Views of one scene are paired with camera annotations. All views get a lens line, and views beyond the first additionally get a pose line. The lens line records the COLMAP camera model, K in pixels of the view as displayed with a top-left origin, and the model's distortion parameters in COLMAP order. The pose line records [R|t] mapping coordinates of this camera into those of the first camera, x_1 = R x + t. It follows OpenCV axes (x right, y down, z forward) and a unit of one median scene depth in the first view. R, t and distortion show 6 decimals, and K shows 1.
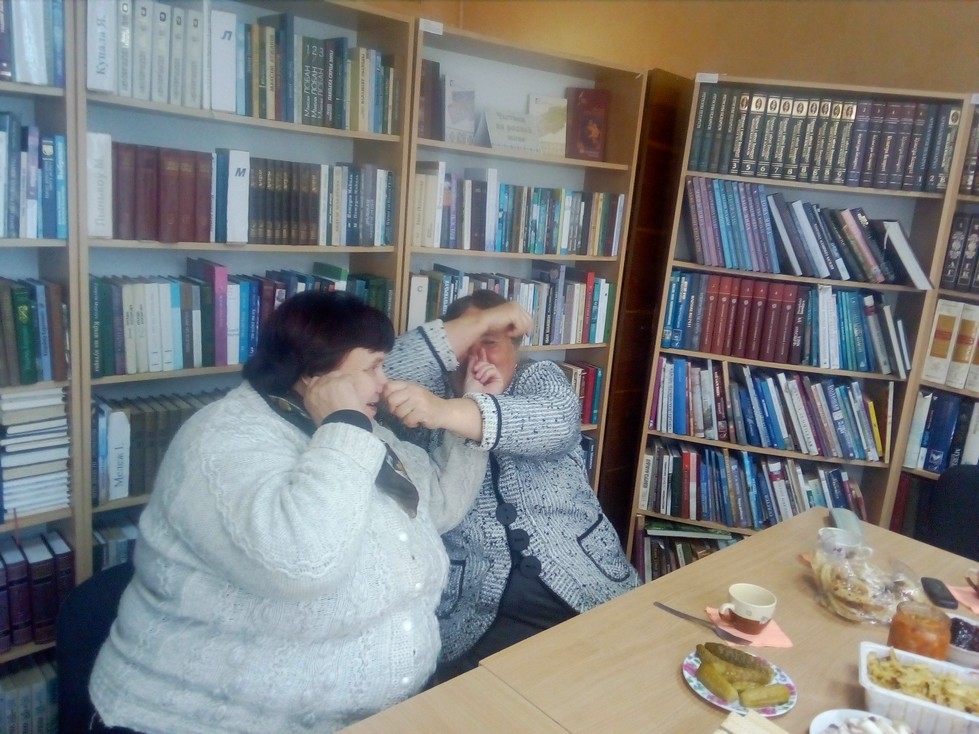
lens RADIAL K [[759.2, 0, 487.9], [0, 759.2, 349.5], [0, 0, 1]] dist [0.132729, -0.214864]
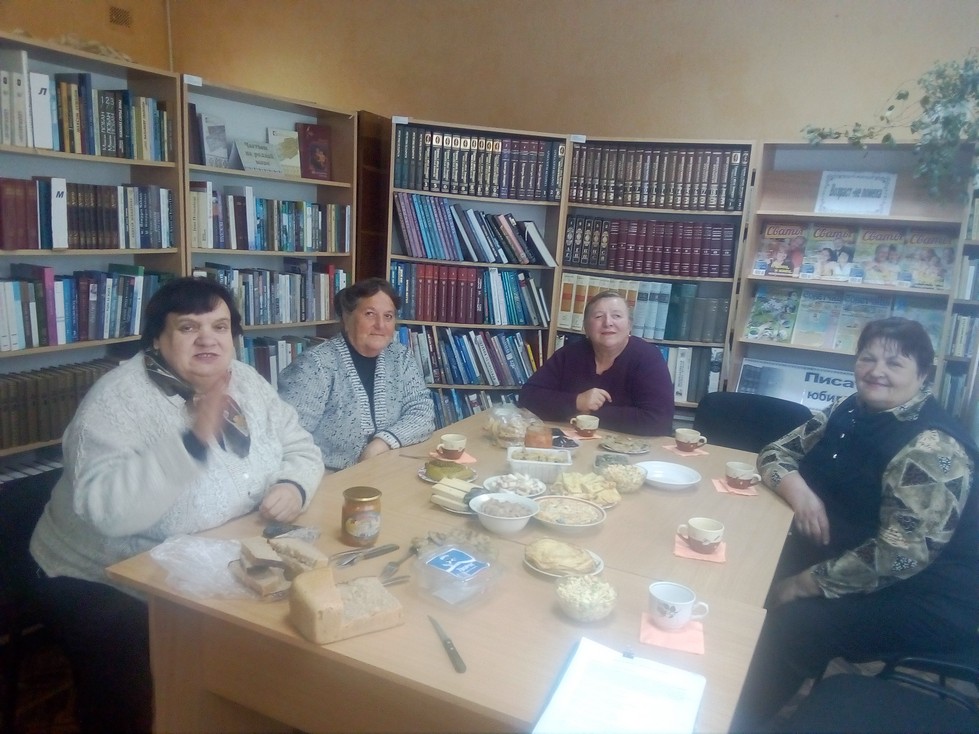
lens RADIAL K [[767.6, 0, 485.1], [0, 767.6, 385.5], [0, 0, 1]] dist [0.134632, -0.232853]
pose [[0.935083, -0.099297, 0.340234, -0.095201], [0.088705, 0.994968, 0.046588, 0.069744], [-0.343148, -0.013383, 0.939186, -0.365244]]
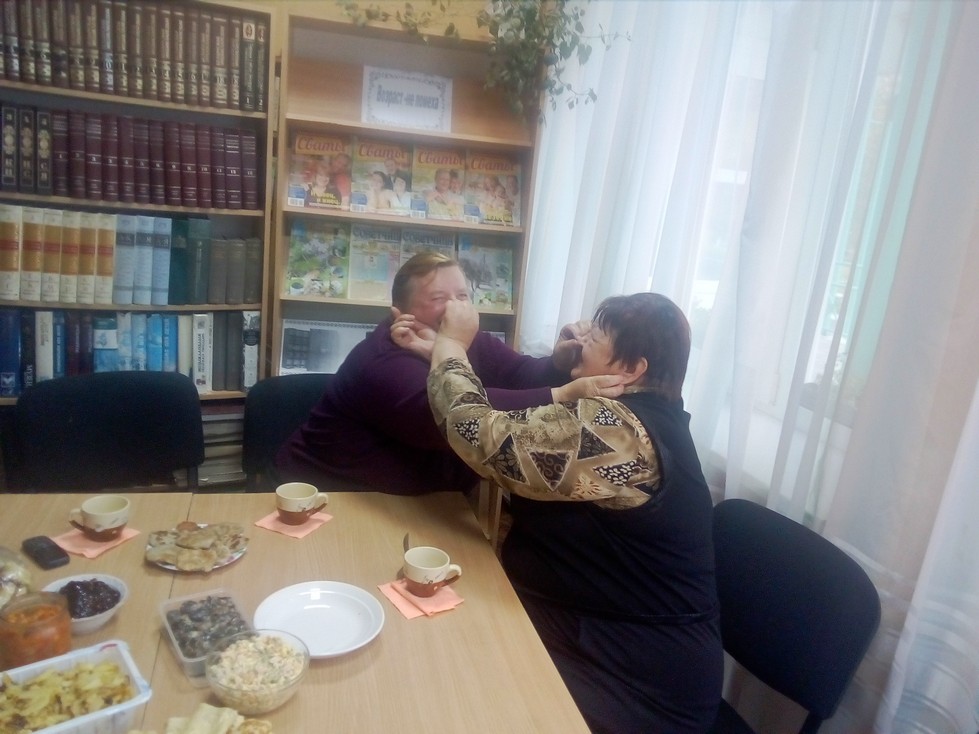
lens RADIAL K [[756.0, 0, 475.2], [0, 756.0, 342.5], [0, 0, 1]] dist [0.125198, -0.206498]
pose [[0.461336, -0.232408, 0.856245, 0.081064], [0.116772, 0.972591, 0.201073, -0.018251], [-0.879508, 0.007223, 0.475830, 0.109589]]
